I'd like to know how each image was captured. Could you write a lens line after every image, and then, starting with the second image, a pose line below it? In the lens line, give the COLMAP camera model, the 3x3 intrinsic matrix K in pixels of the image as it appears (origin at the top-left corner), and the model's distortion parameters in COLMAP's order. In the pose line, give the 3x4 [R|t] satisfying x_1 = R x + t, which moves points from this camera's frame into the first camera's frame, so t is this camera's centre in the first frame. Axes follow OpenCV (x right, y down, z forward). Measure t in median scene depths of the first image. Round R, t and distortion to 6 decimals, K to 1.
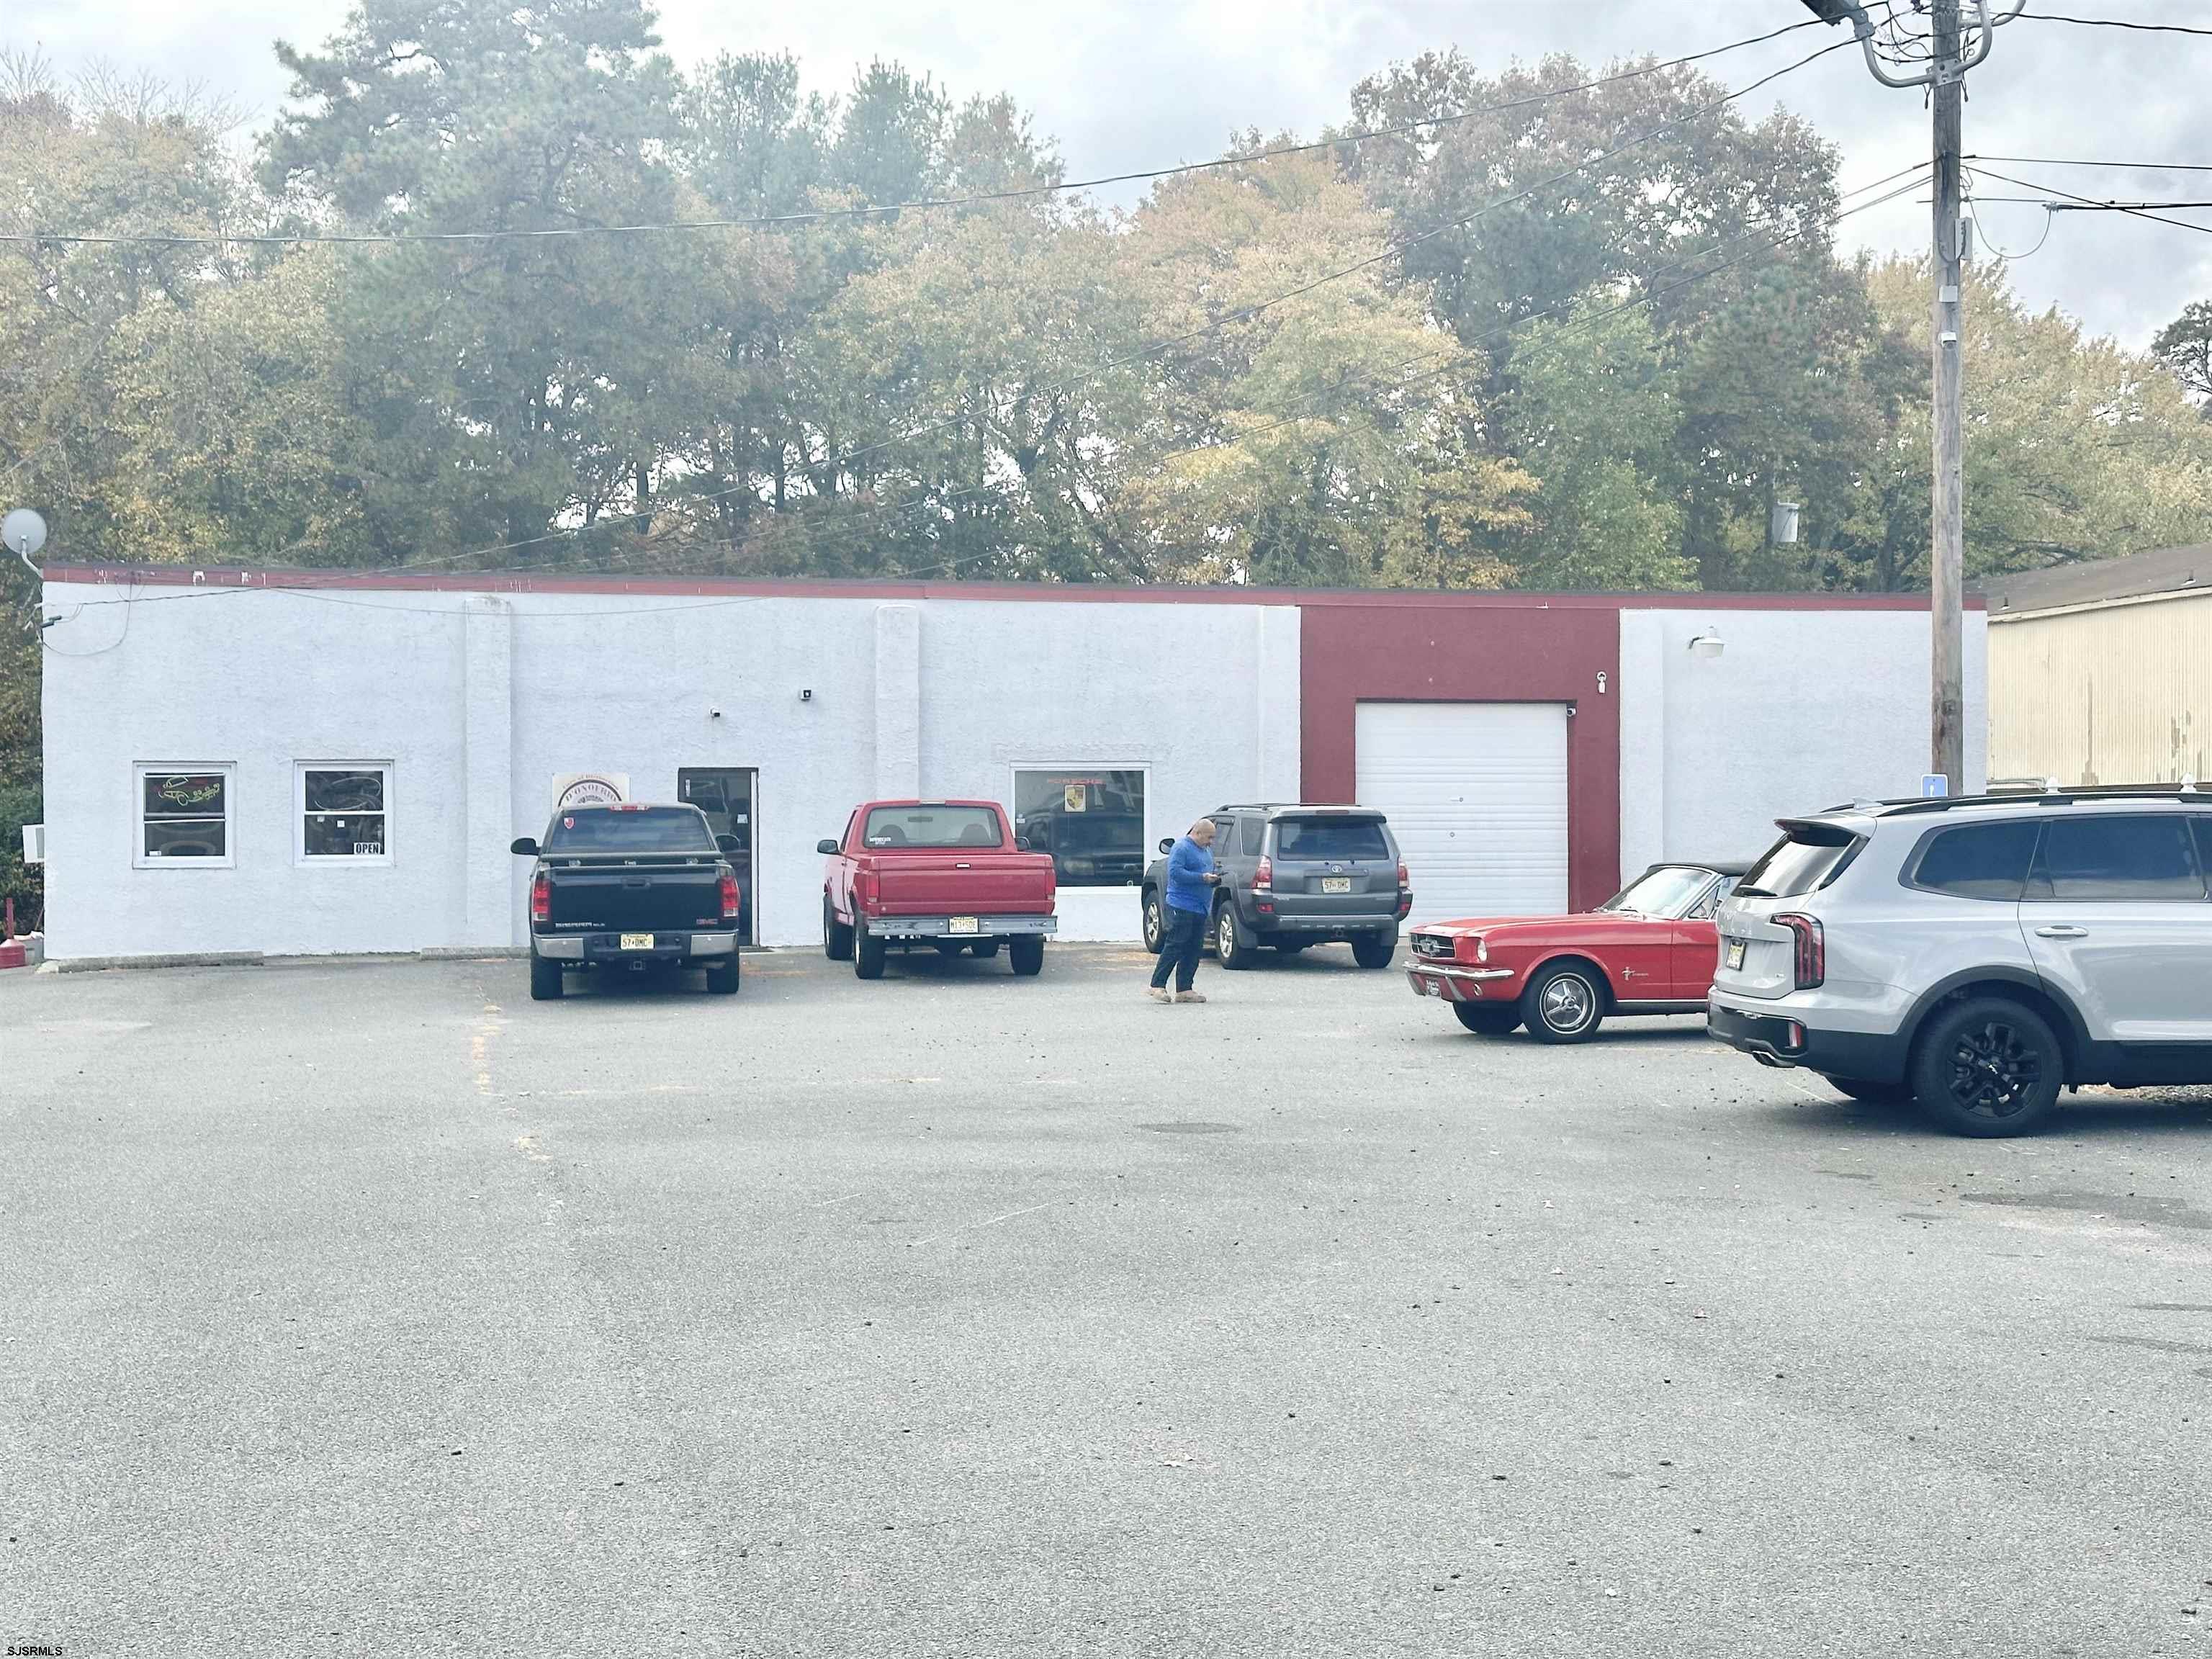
lens RADIAL K [[3113.3, 0, 1094.8], [0, 3113.3, 847.3], [0, 0, 1]] dist [0.102904, 0.000000]
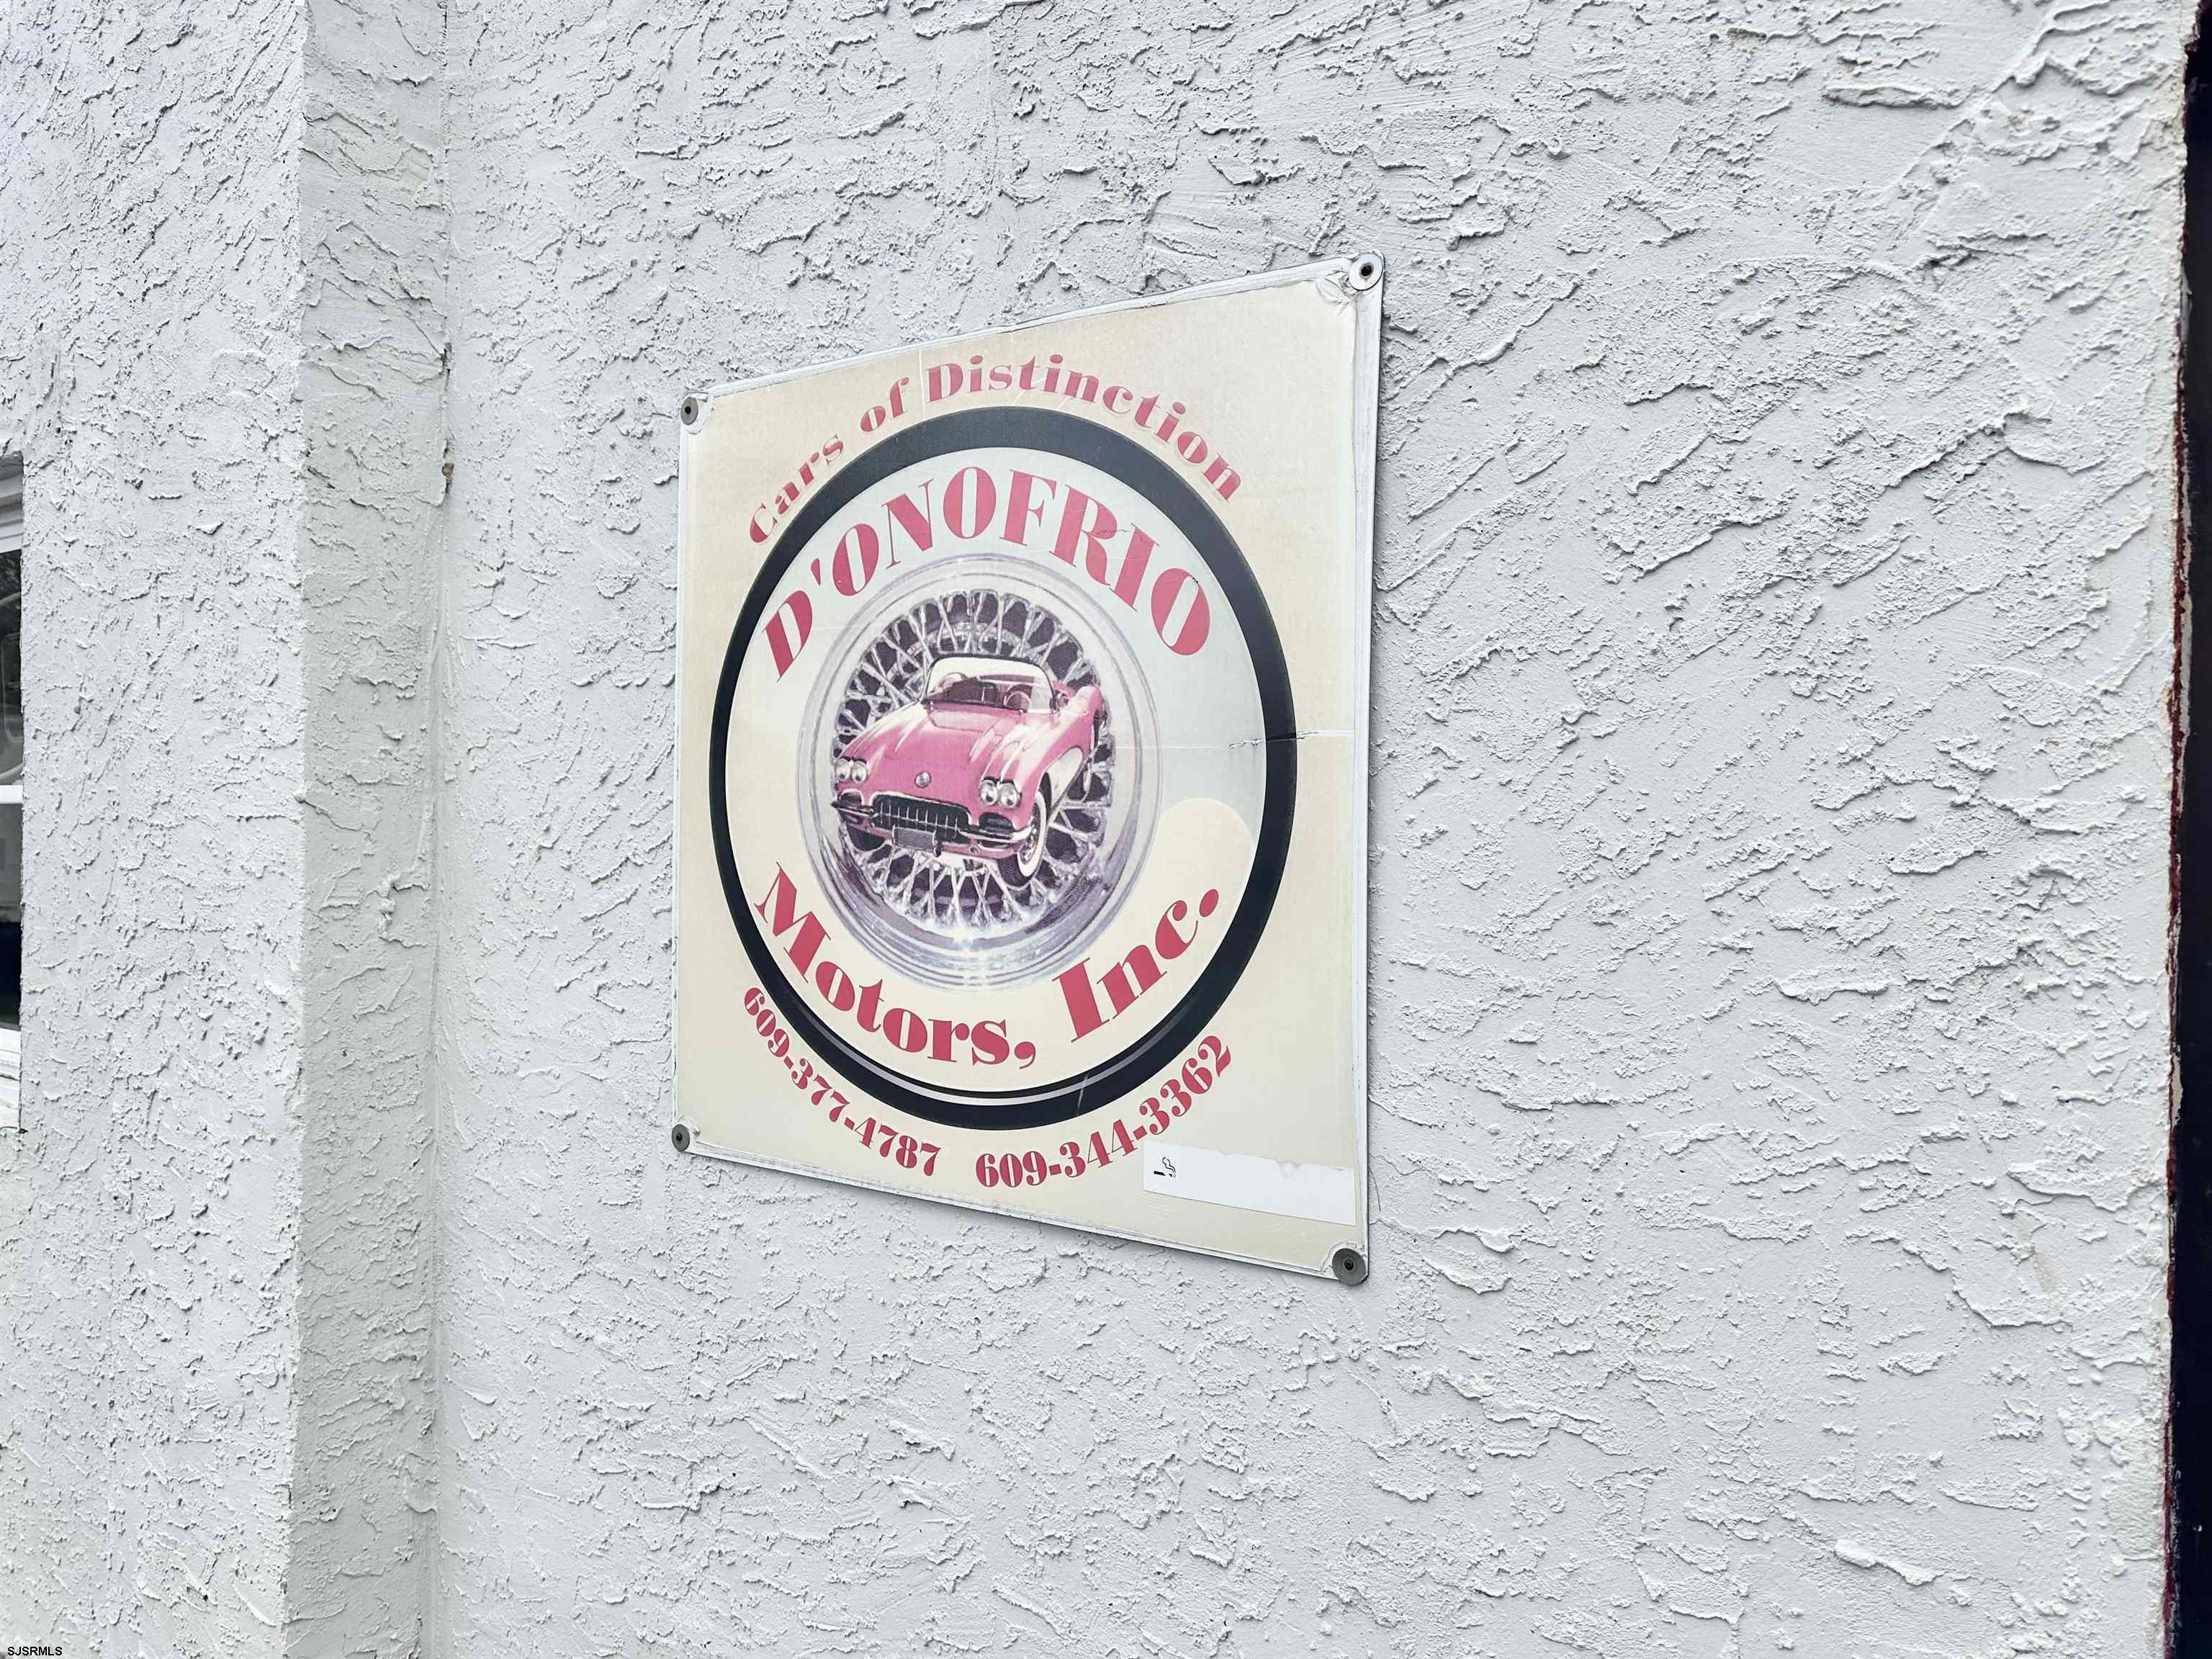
lens RADIAL K [[1560.1, 0, 1109.9], [0, 1560.1, 819.4], [0, 0, 1]] dist [0.090733, -0.103323]
pose [[0.661469, 0.009049, -0.749918, -0.127115], [-0.019530, 0.999796, -0.005162, -0.010222], [0.749719, 0.018060, 0.661510, 0.985091]]
